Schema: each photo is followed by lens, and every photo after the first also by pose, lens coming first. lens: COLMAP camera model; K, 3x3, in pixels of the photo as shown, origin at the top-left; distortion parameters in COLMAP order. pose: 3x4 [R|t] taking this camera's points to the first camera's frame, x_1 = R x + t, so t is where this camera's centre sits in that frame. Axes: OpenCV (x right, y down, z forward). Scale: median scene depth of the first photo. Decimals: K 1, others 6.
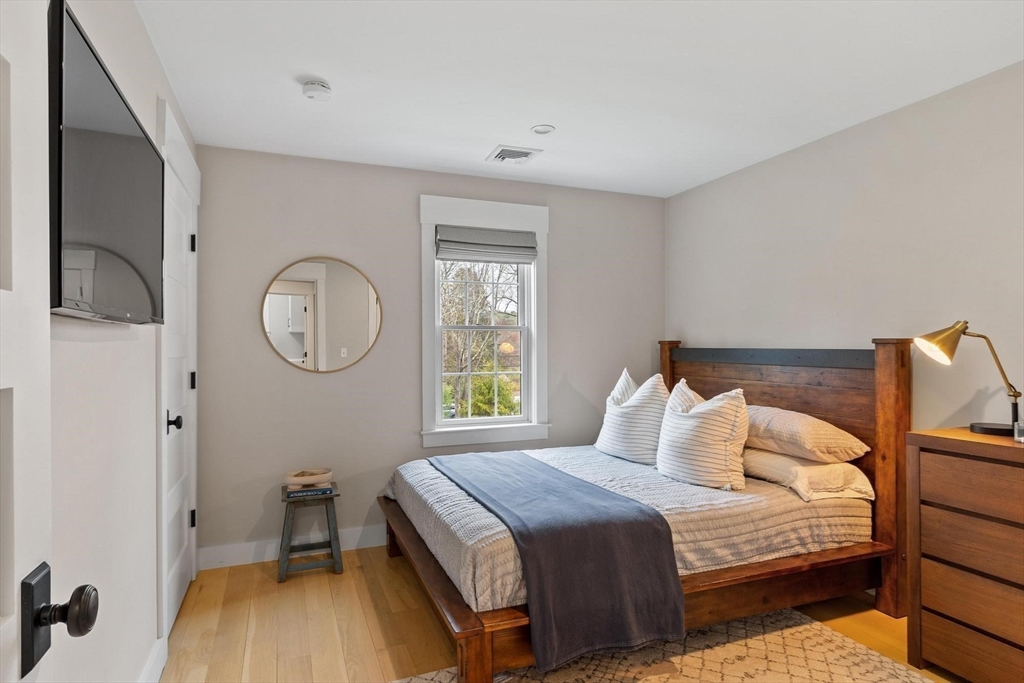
lens RADIAL K [[541.8, 0, 510.5], [0, 541.8, 351.6], [0, 0, 1]] dist [0.000187, -0.000128]
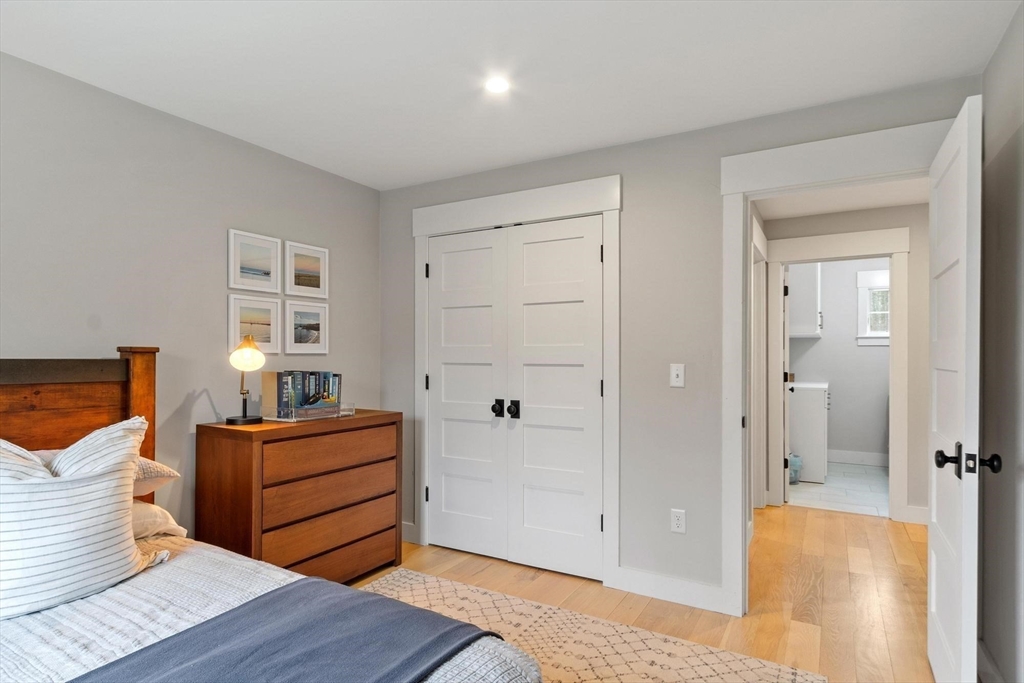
lens RADIAL K [[541.8, 0, 510.5], [0, 541.8, 351.6], [0, 0, 1]] dist [0.000187, -0.000128]
pose [[-0.592120, 0.005069, 0.805834, -0.442921], [0.003692, 0.999987, -0.003577, -0.011212], [-0.805841, 0.000857, -0.592131, 1.081891]]
